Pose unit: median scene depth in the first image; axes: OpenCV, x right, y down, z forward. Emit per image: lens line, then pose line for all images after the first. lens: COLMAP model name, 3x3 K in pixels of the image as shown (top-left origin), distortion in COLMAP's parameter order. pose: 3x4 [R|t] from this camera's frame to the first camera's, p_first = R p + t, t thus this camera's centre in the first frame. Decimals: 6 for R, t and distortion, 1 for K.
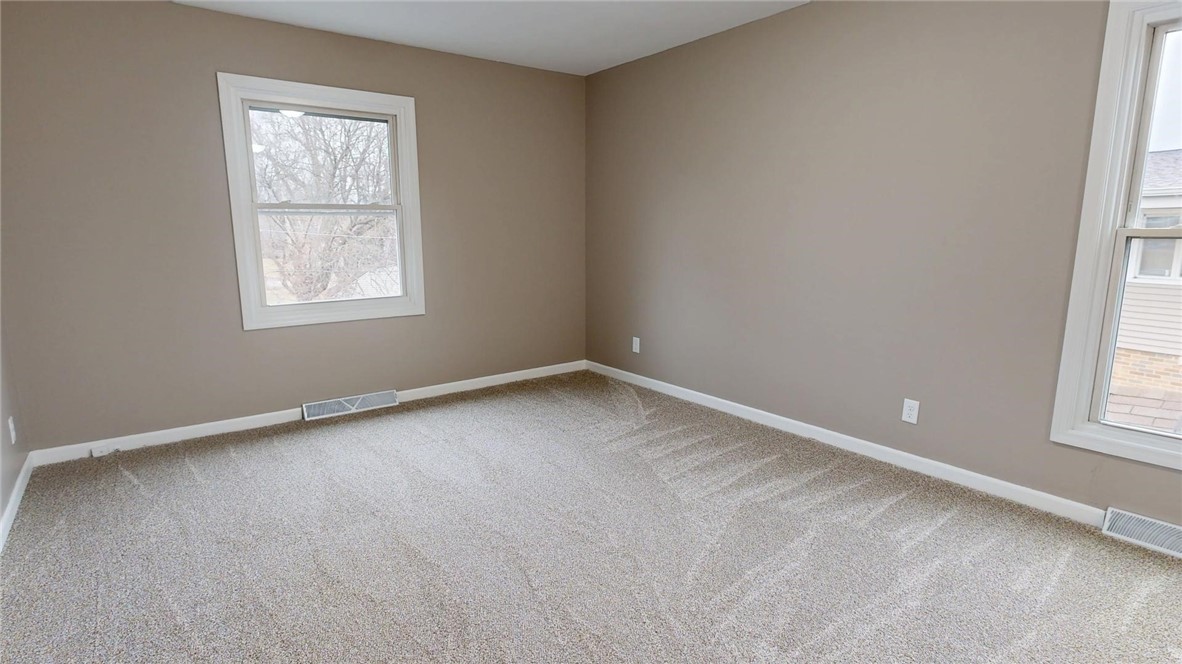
lens RADIAL K [[606.1, 0, 592.7], [0, 606.1, 331.2], [0, 0, 1]] dist [-0.000533, 0.000328]
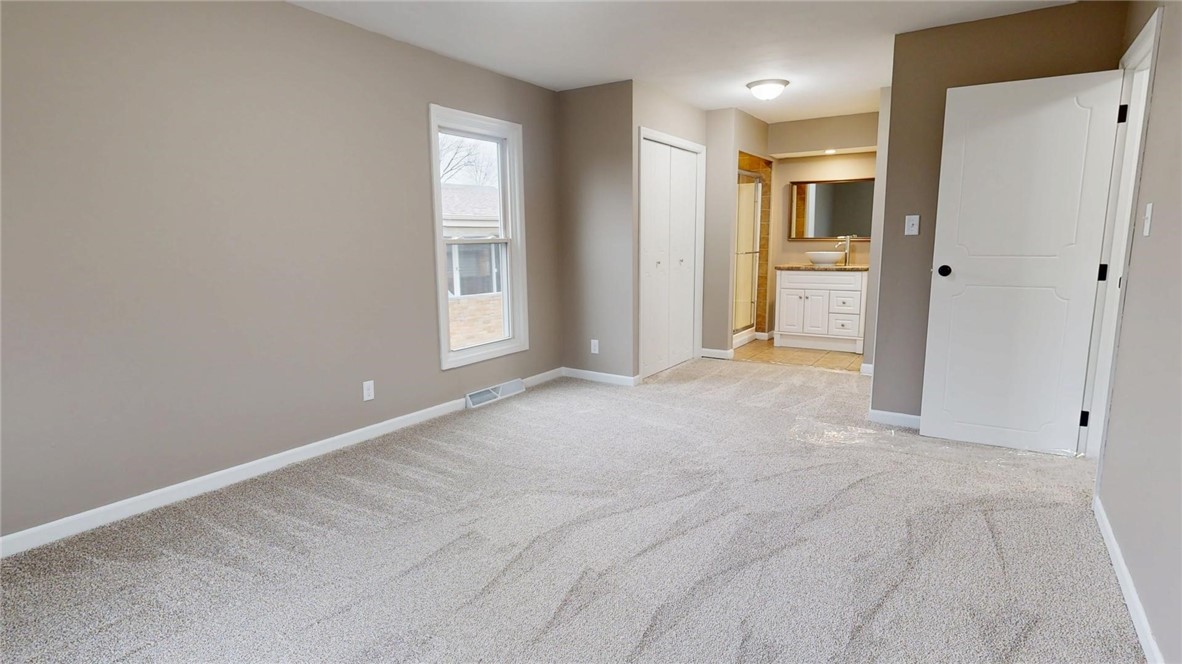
lens RADIAL K [[606.1, 0, 591.4], [0, 606.1, 333.8], [0, 0, 1]] dist [-0.000533, 0.000328]
pose [[-0.337546, -0.139130, 0.930970, -0.730791], [0.171446, 0.963387, 0.206136, -0.149796], [-0.925564, 0.229191, -0.301334, 0.925341]]
